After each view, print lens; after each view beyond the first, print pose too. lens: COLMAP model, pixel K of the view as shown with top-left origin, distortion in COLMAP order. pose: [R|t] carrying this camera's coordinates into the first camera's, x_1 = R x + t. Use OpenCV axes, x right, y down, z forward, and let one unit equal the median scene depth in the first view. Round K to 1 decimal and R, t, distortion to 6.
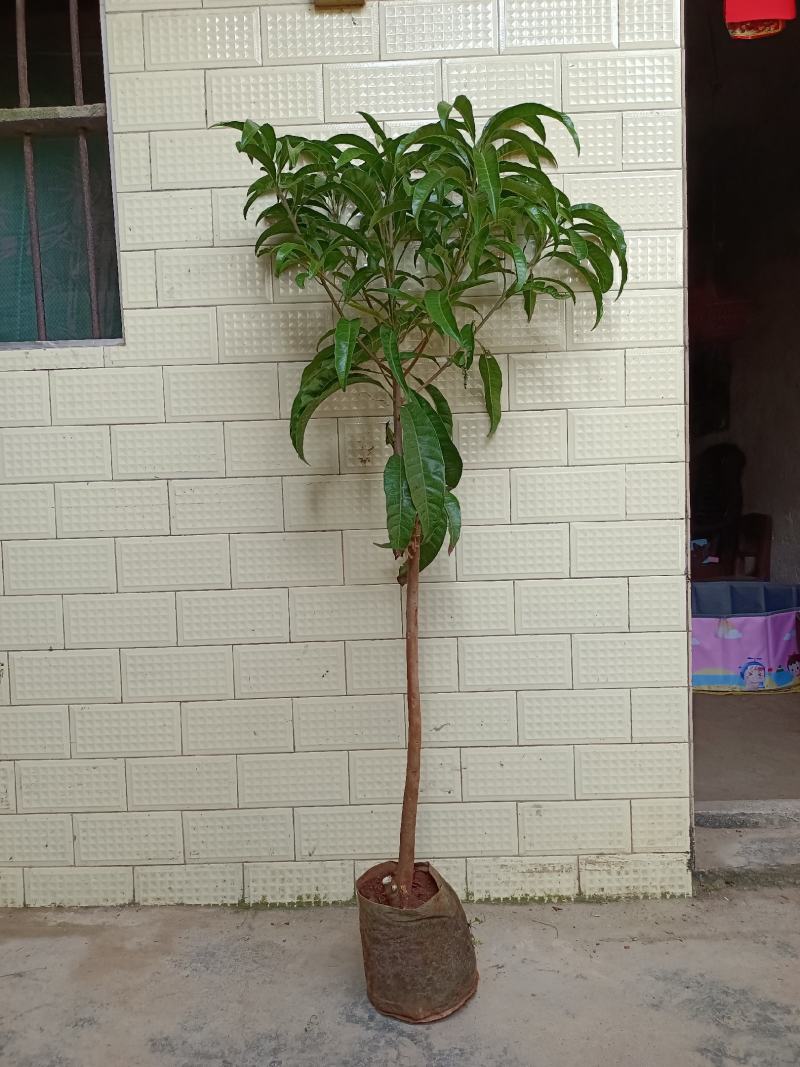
lens RADIAL K [[818.9, 0, 394.3], [0, 818.9, 535.5], [0, 0, 1]] dist [0.002066, -0.022997]
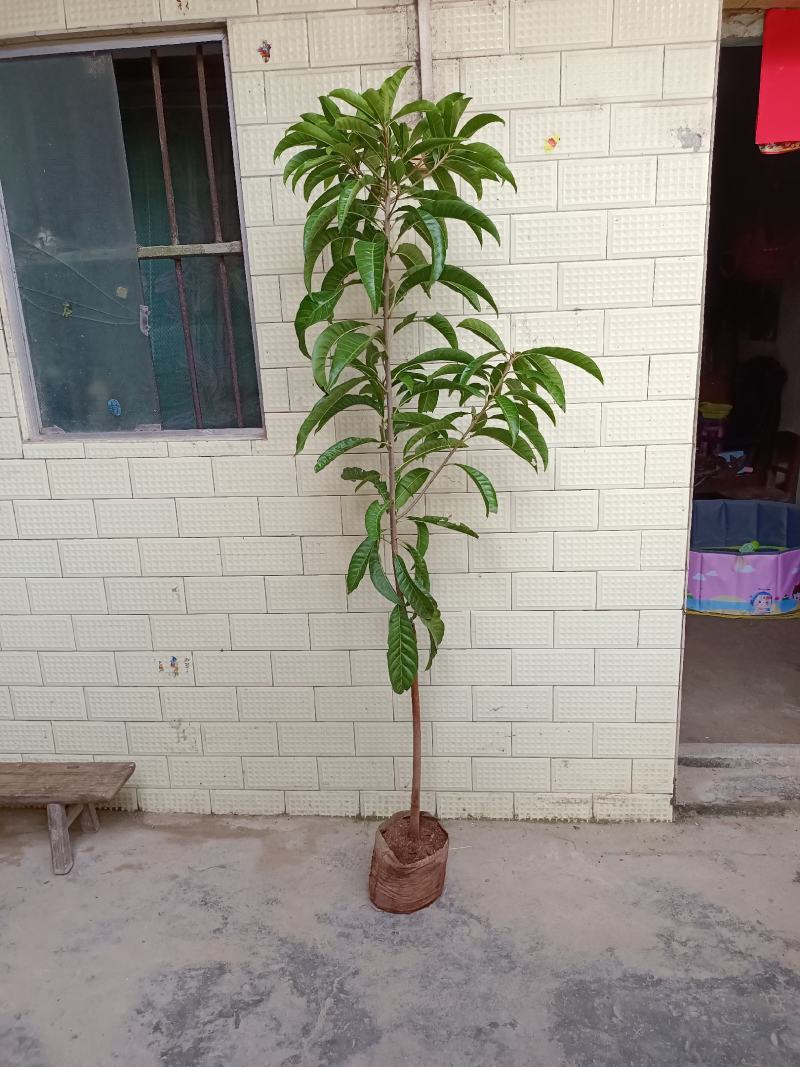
lens RADIAL K [[818.9, 0, 394.3], [0, 818.9, 535.5], [0, 0, 1]] dist [0.002066, -0.022997]
pose [[0.998112, 0.006661, -0.061058, -0.037700], [0.006752, 0.976177, 0.216872, -0.362950], [0.061048, -0.216874, 0.974289, -0.318971]]
